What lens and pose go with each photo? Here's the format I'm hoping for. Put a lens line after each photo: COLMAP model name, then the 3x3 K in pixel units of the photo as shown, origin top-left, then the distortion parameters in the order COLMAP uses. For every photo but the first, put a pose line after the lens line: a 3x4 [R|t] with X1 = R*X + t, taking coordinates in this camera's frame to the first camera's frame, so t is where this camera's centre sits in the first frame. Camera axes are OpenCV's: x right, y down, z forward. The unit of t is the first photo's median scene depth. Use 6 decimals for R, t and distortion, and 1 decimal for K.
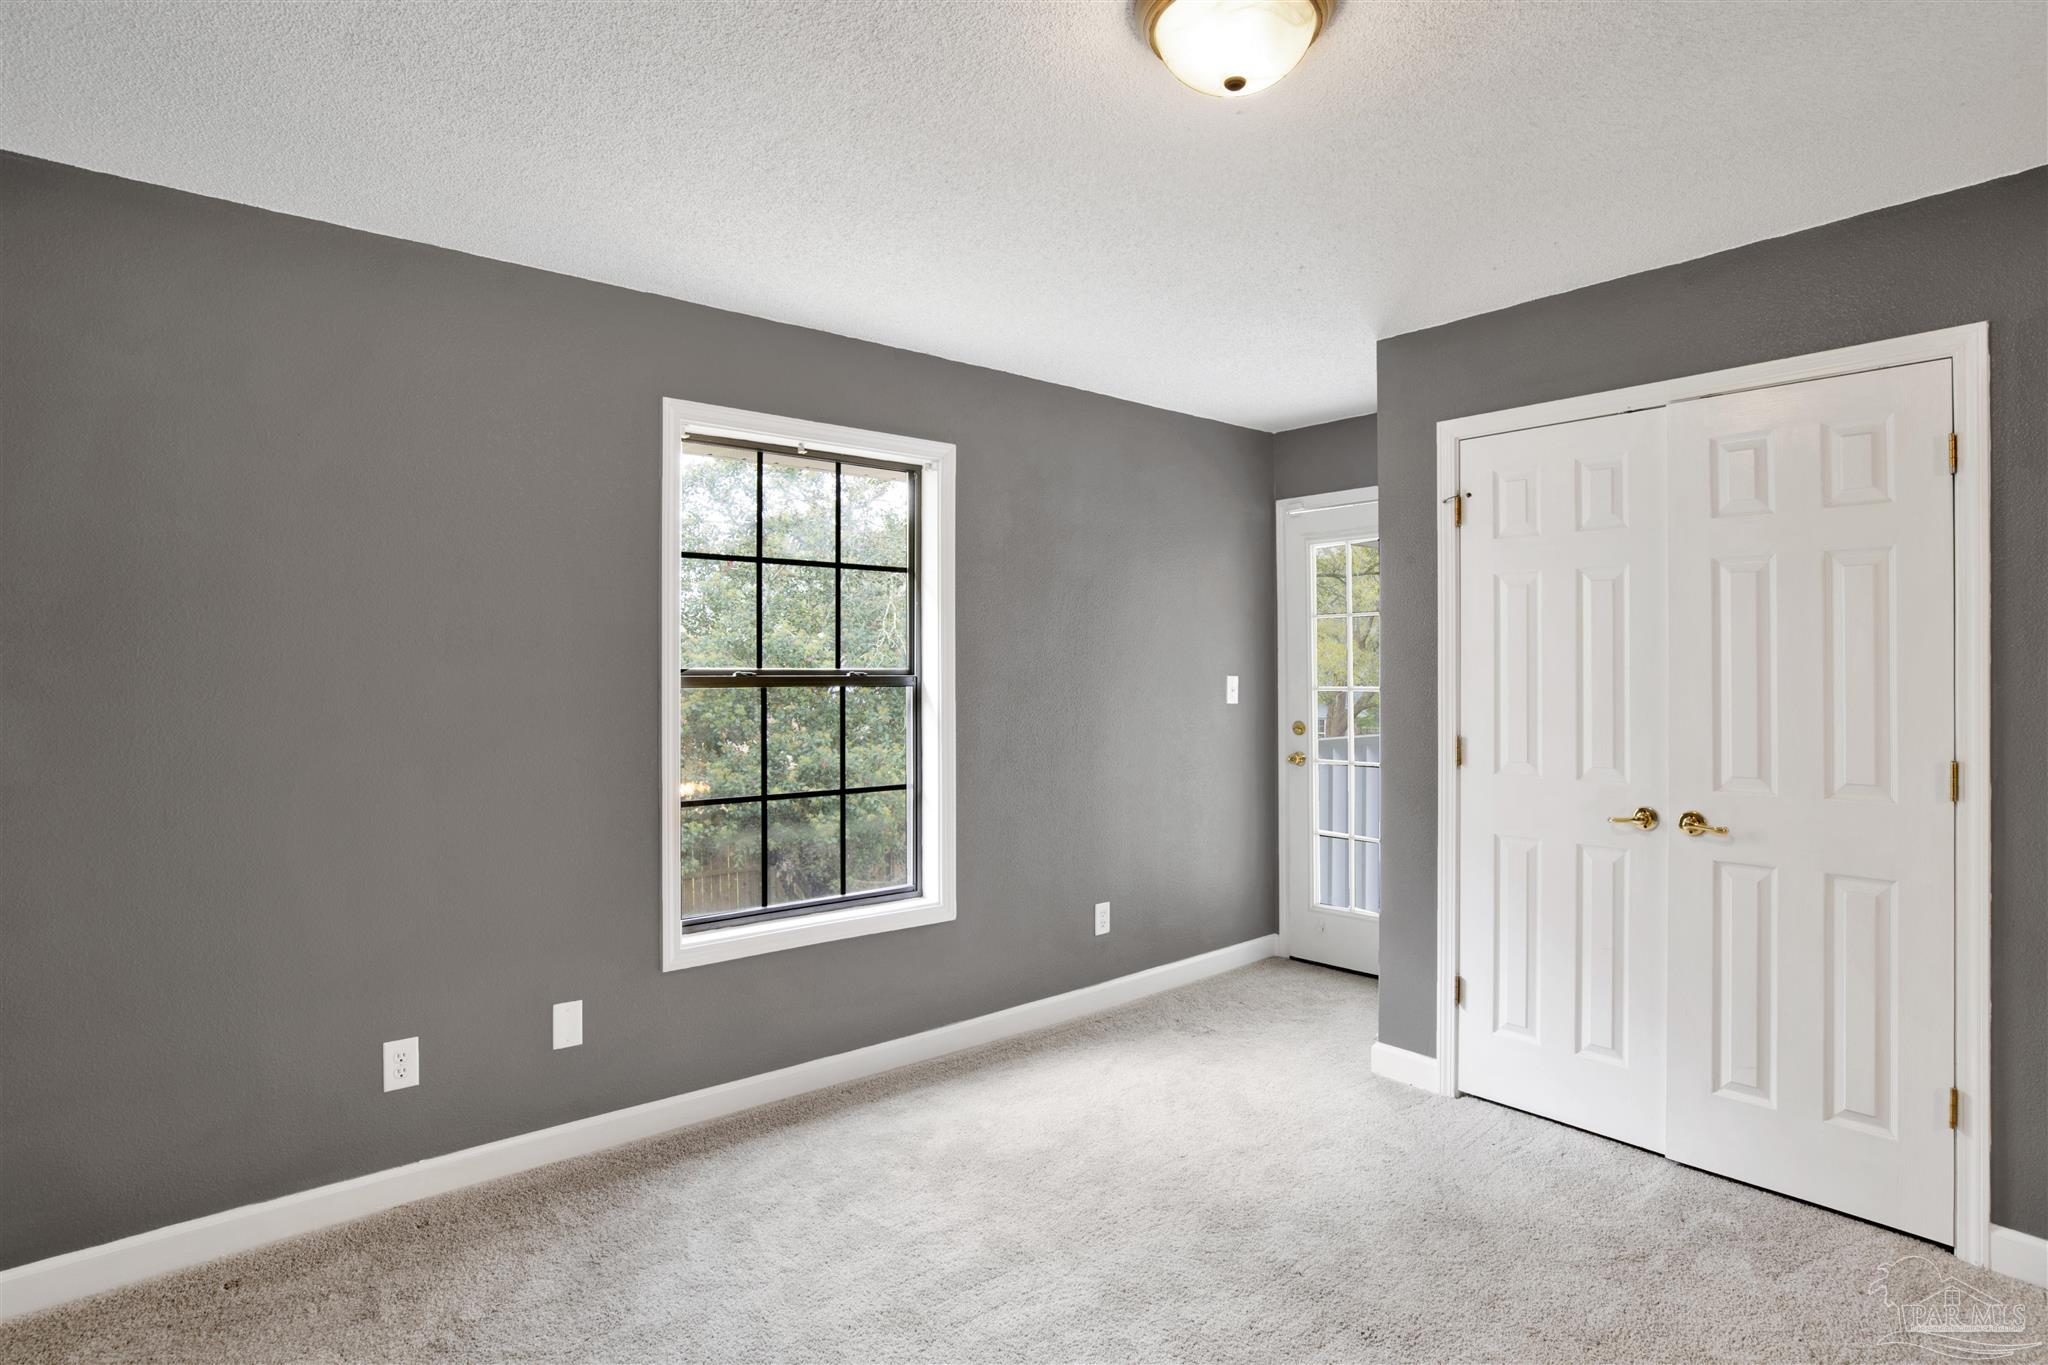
lens RADIAL K [[1073.7, 0, 1023.0], [0, 1073.7, 685.1], [0, 0, 1]] dist [-0.067747, 0.023696]
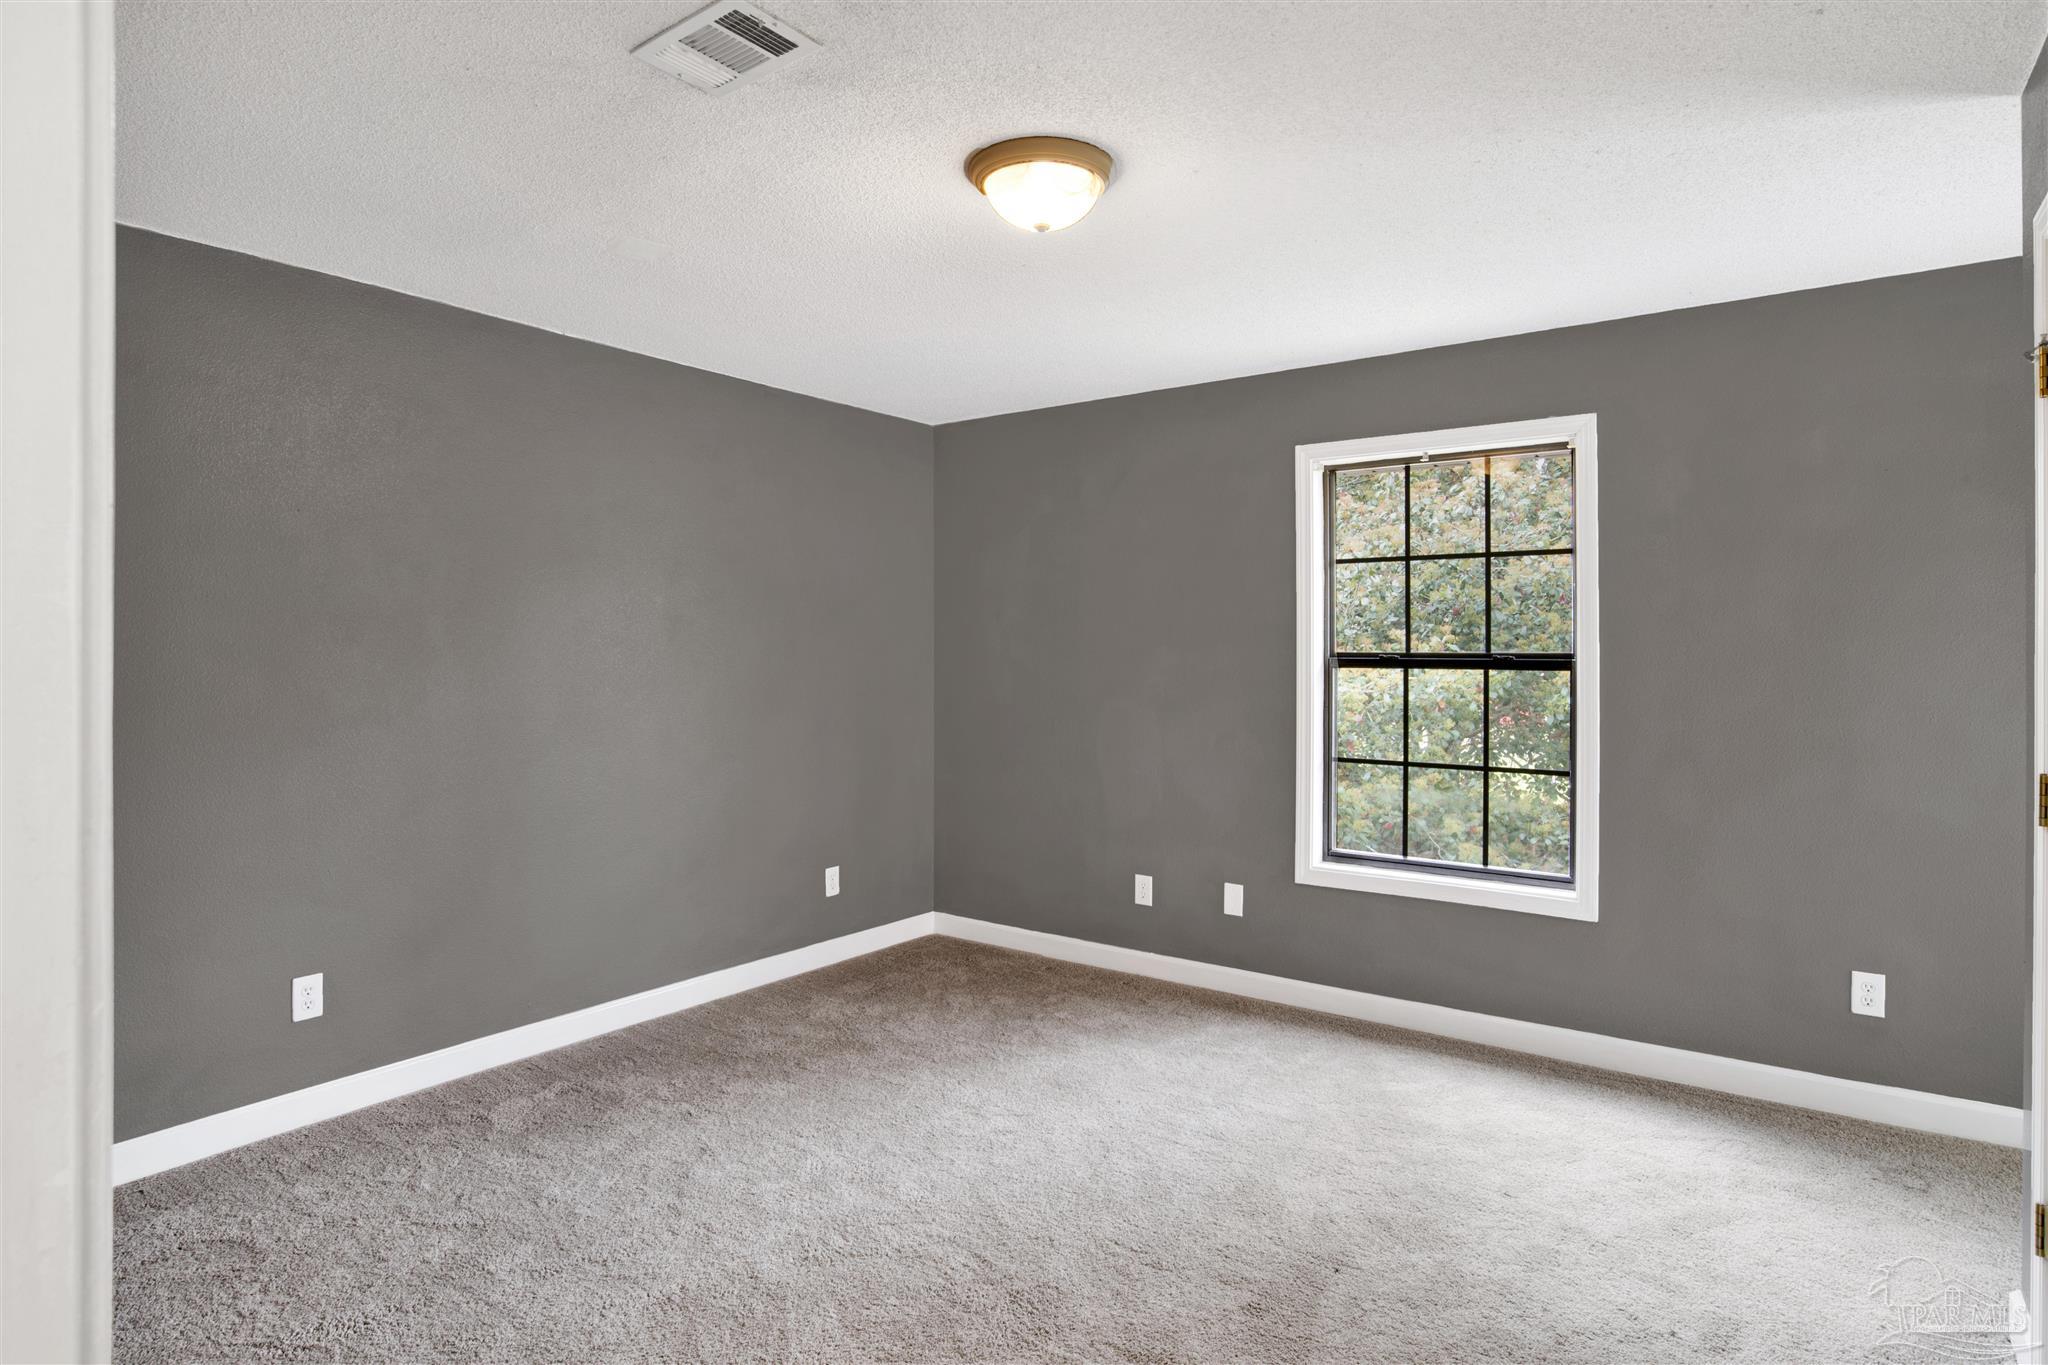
lens RADIAL K [[1073.7, 0, 1016.1], [0, 1073.7, 662.6], [0, 0, 1]] dist [-0.067747, 0.023696]
pose [[0.216760, 0.011663, -0.976155, 0.842459], [-0.017848, 0.999809, 0.007982, -0.005837], [0.976062, 0.015693, 0.216927, 0.359090]]
